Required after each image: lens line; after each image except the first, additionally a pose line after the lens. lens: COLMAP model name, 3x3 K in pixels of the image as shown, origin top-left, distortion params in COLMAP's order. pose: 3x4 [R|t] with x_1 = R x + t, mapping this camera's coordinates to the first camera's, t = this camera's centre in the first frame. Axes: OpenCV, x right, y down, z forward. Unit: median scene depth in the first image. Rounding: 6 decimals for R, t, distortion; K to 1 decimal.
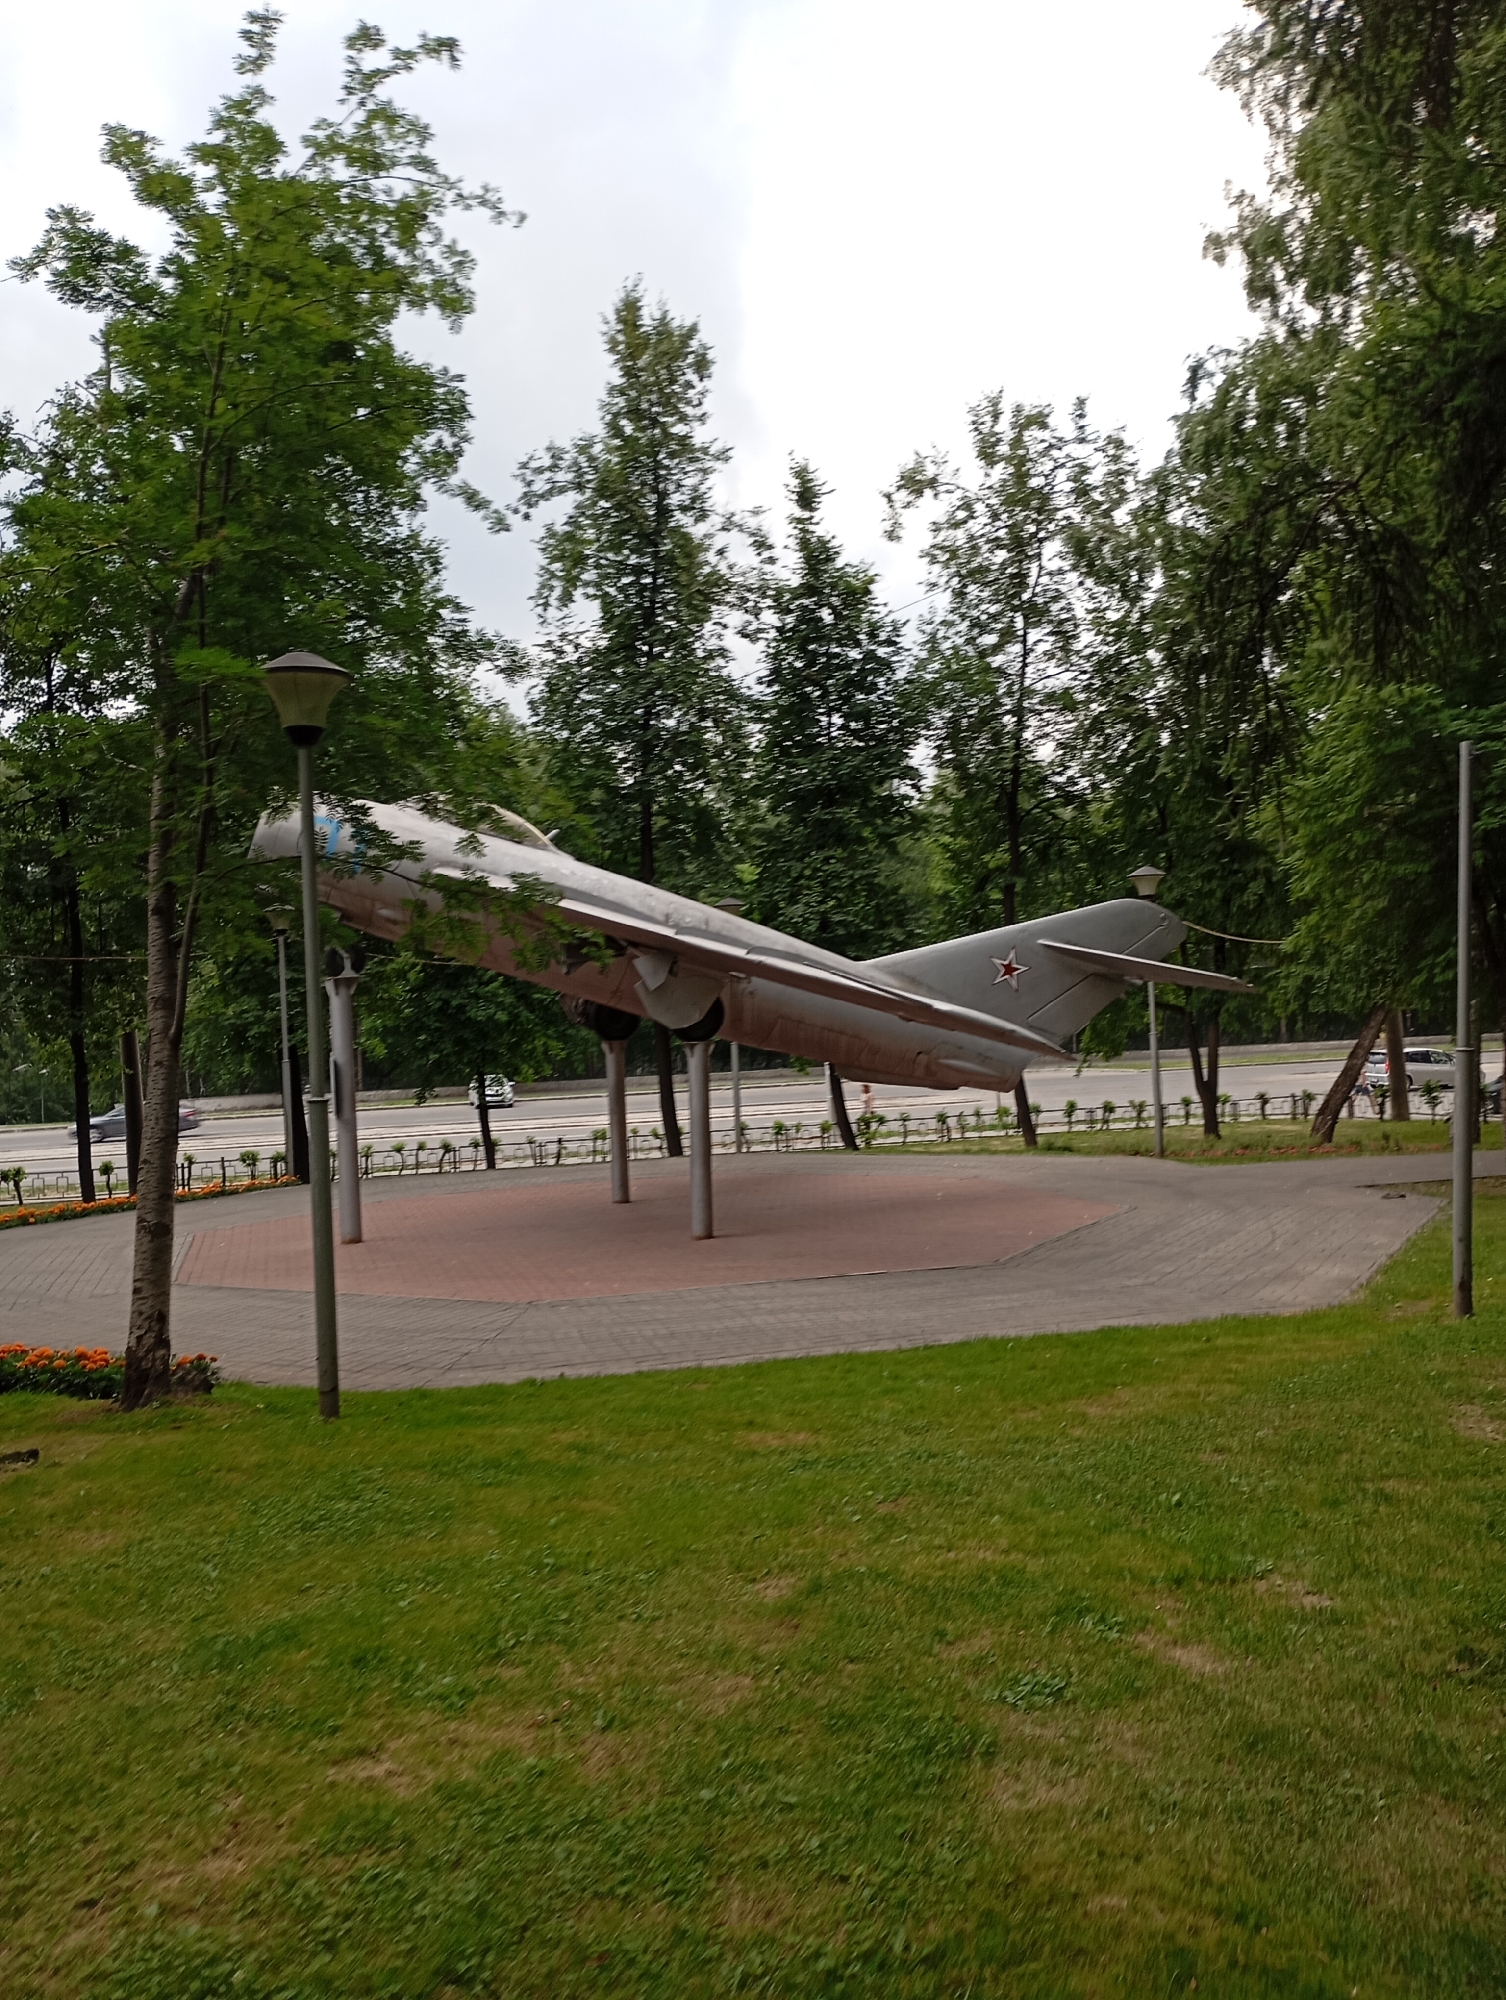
lens RADIAL K [[1645.6, 0, 753.0], [0, 1645.6, 1000.0], [0, 0, 1]] dist [0.082949, -0.093111]
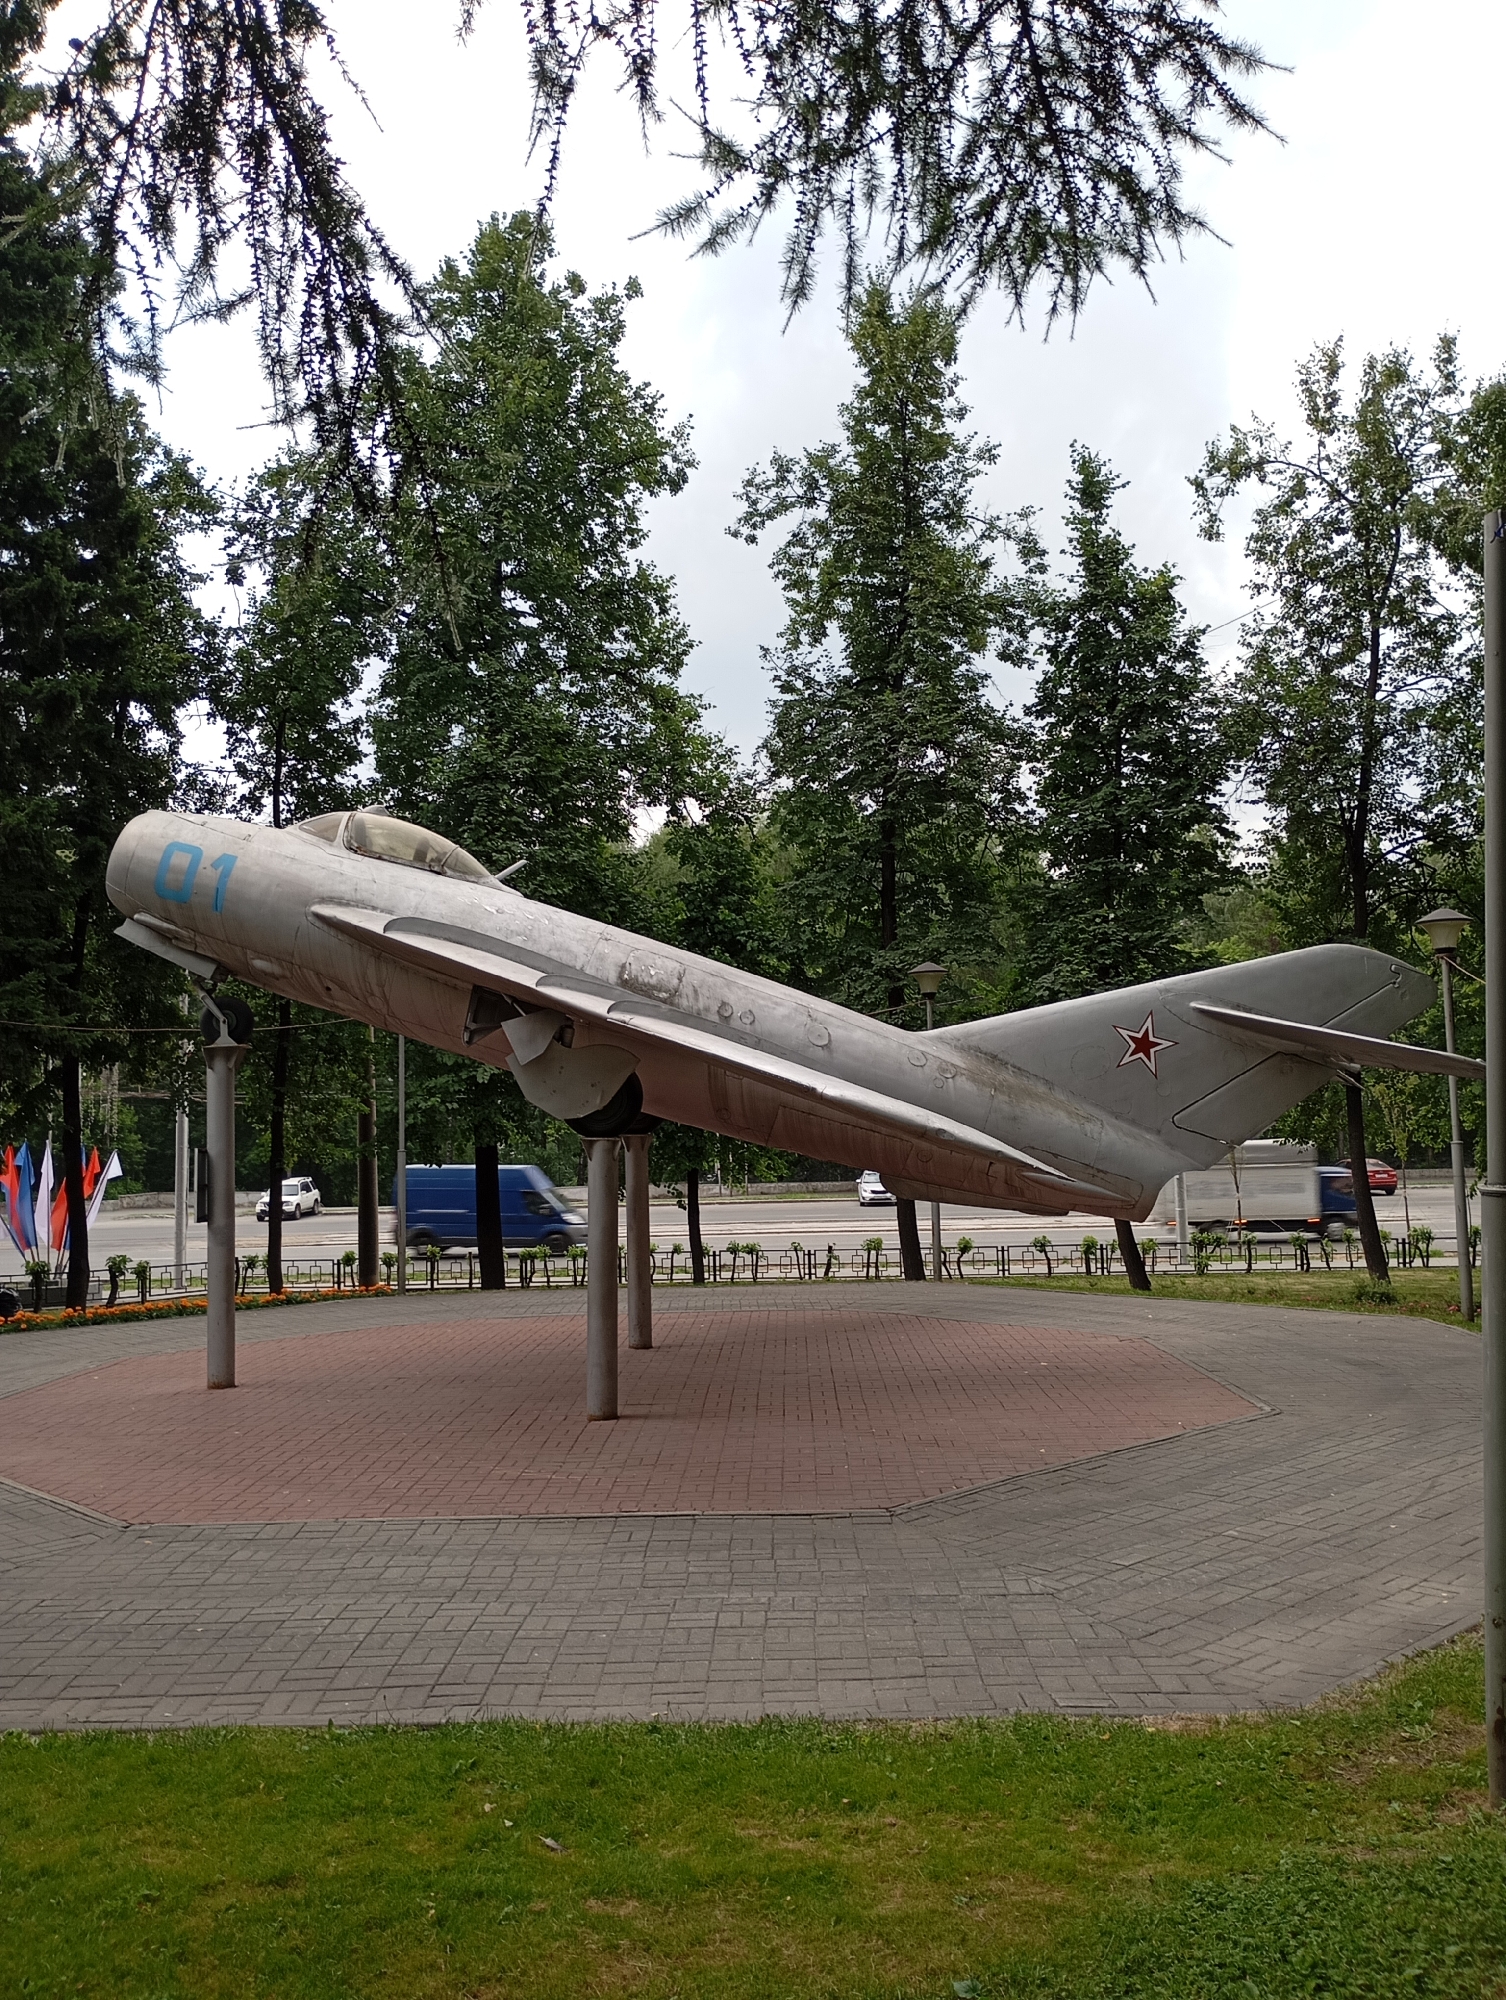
lens RADIAL K [[1645.6, 0, 753.0], [0, 1645.6, 1000.0], [0, 0, 1]] dist [0.082949, -0.093111]
pose [[0.955526, -0.001287, -0.294904, 0.117777], [-0.015458, 0.998397, -0.054443, 0.001679], [0.294502, 0.056580, 0.953975, 0.162755]]
